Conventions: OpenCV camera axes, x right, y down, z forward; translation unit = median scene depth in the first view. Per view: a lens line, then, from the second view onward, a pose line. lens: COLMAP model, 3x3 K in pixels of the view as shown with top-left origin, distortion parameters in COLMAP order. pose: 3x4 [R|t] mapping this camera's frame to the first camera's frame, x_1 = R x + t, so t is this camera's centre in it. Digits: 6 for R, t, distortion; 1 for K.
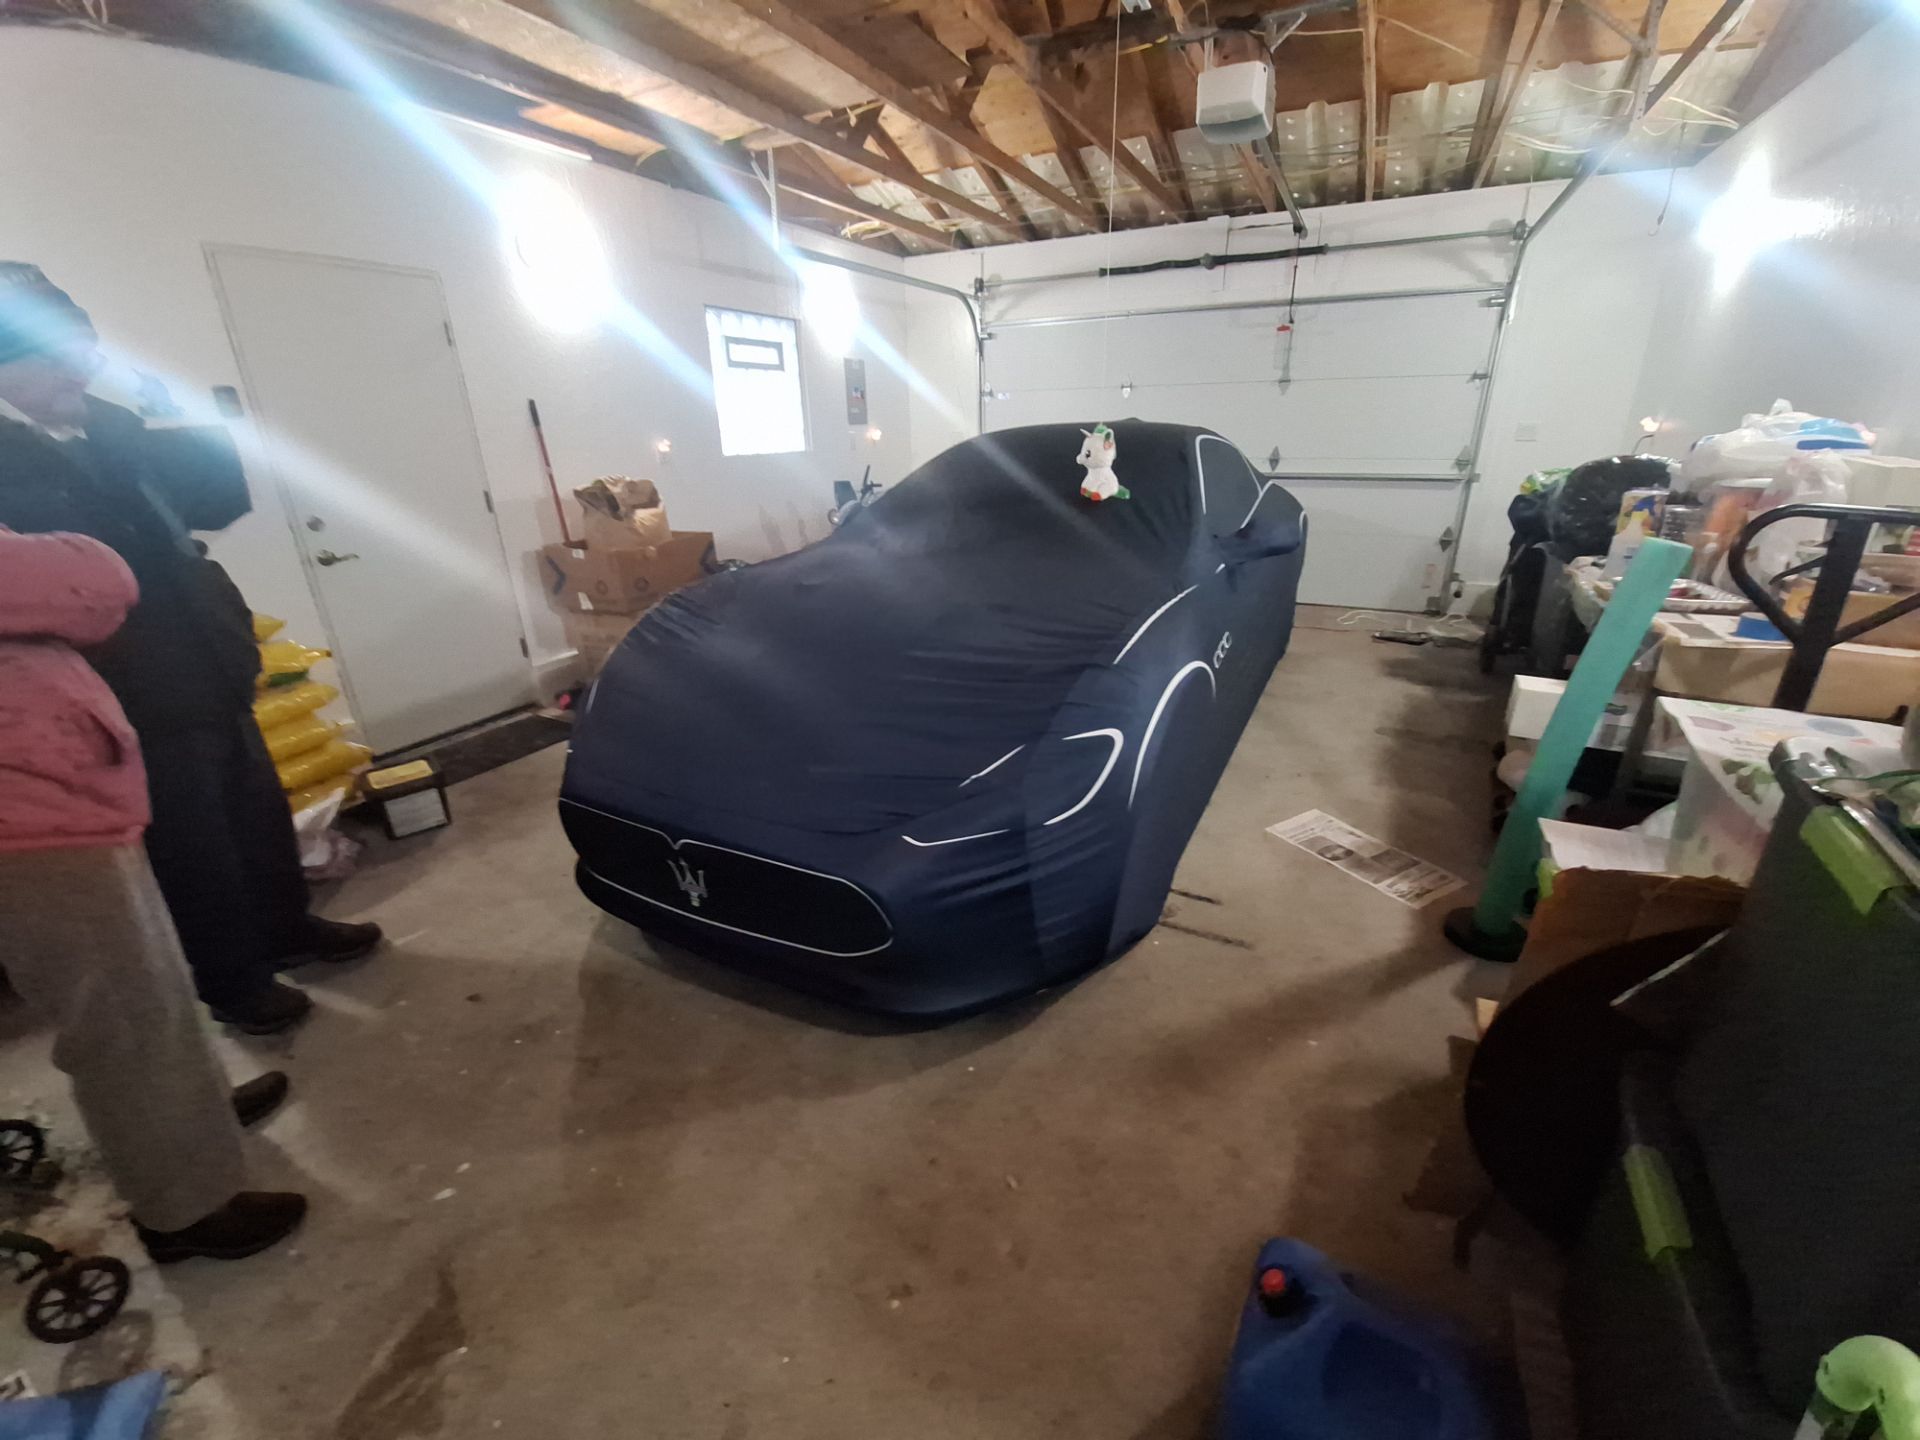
lens RADIAL K [[773.2, 0, 956.6], [0, 773.2, 725.8], [0, 0, 1]] dist [0.005065, -0.000486]
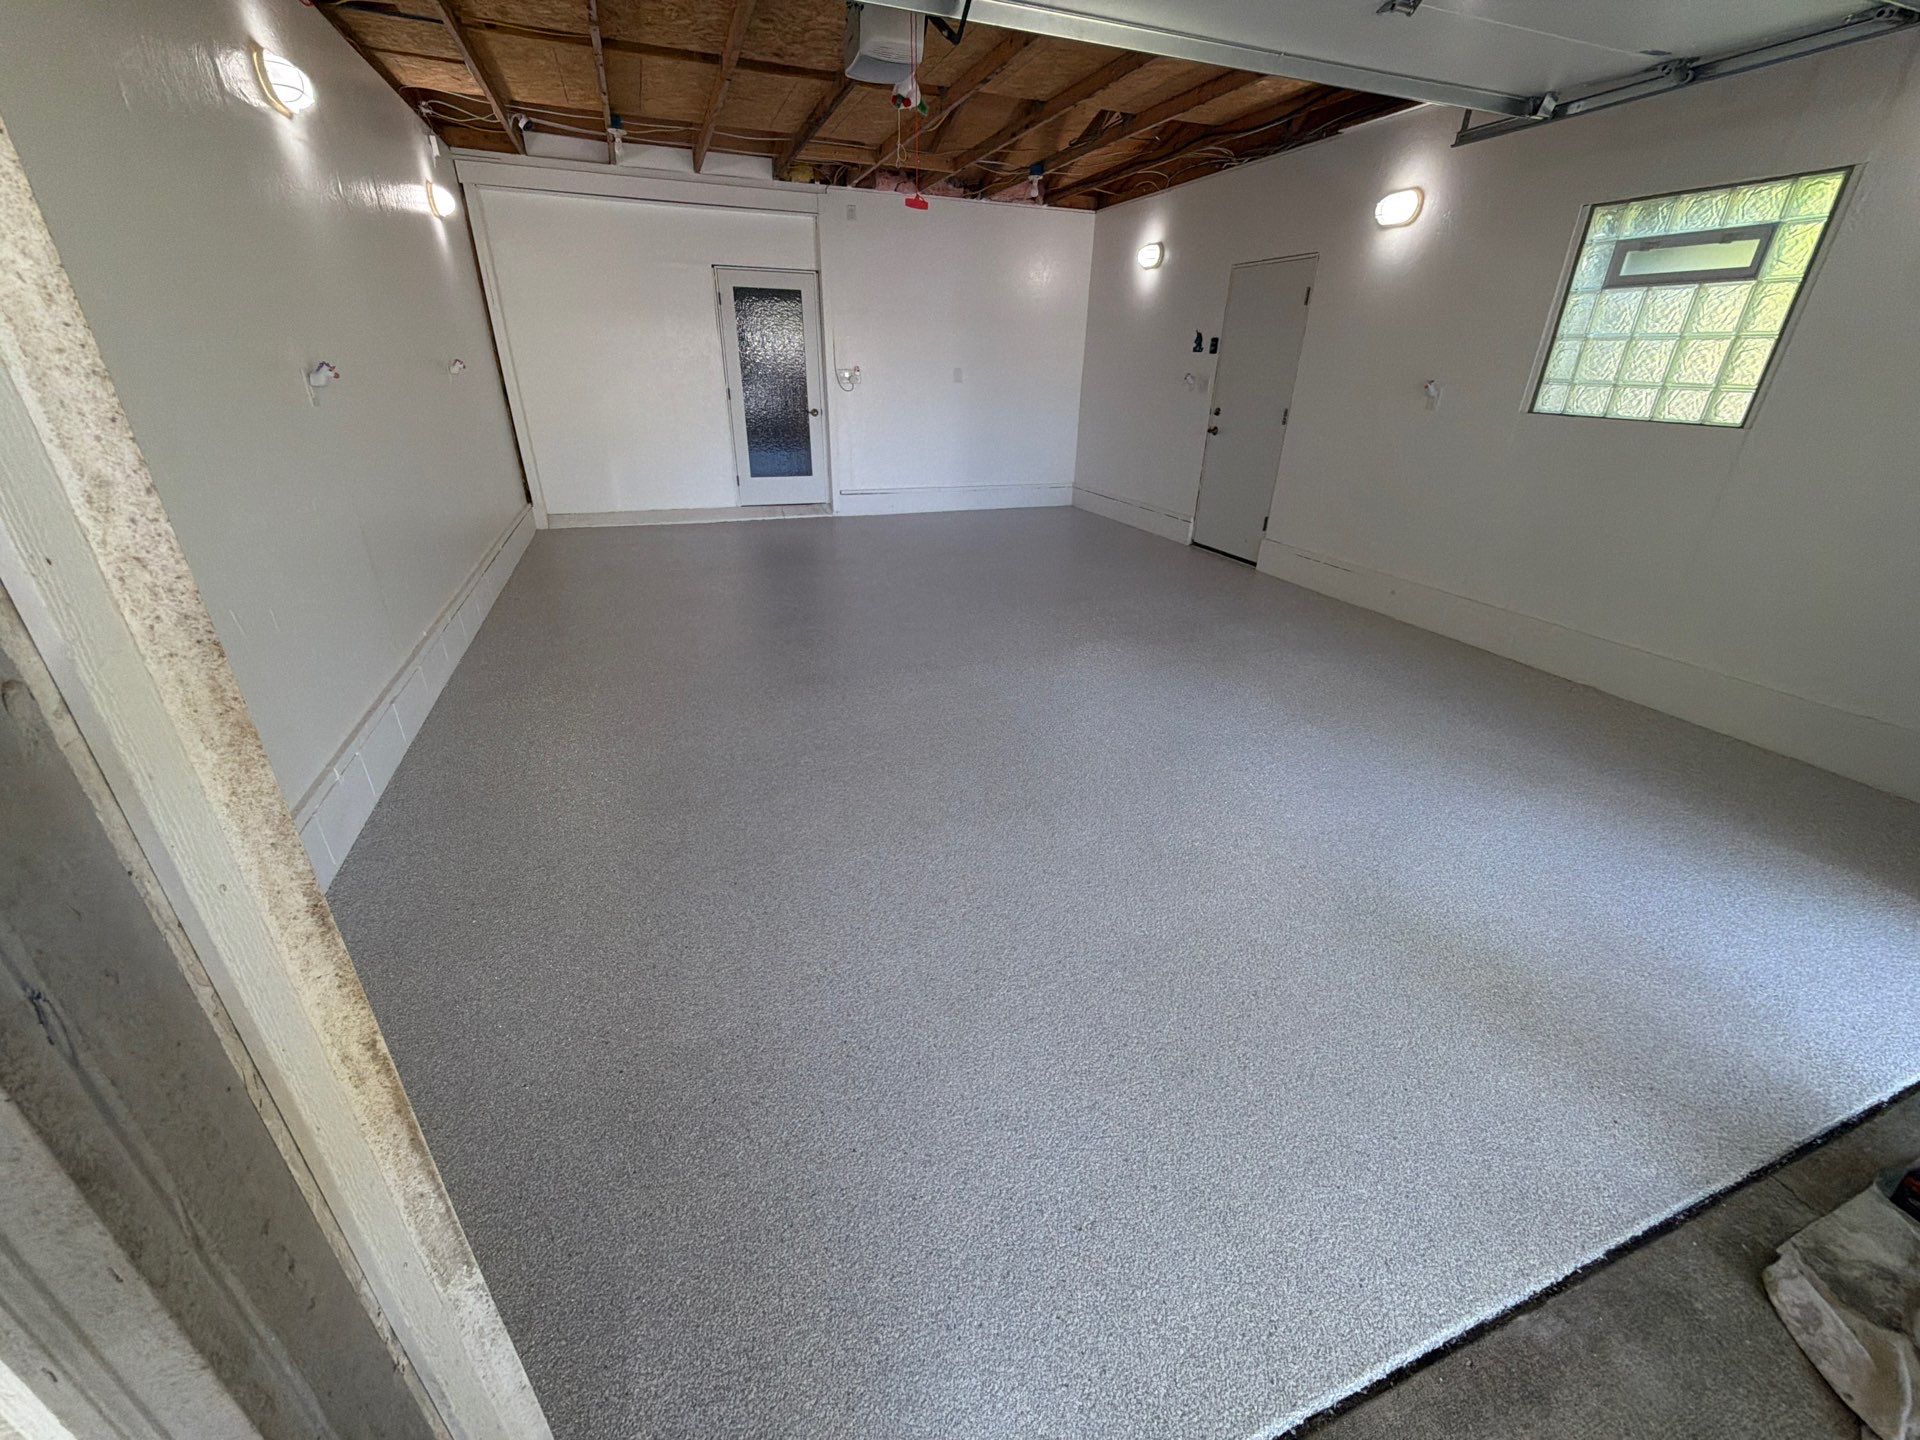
lens RADIAL K [[770.7, 0, 960.0], [0, 770.7, 720.0], [0, 0, 1]] dist [0.001316, -0.000077]
pose [[-0.656170, 0.322179, -0.682379, 0.652541], [-0.294117, 0.723573, 0.624449, -0.421599], [0.694936, 0.610444, -0.380029, 1.043096]]
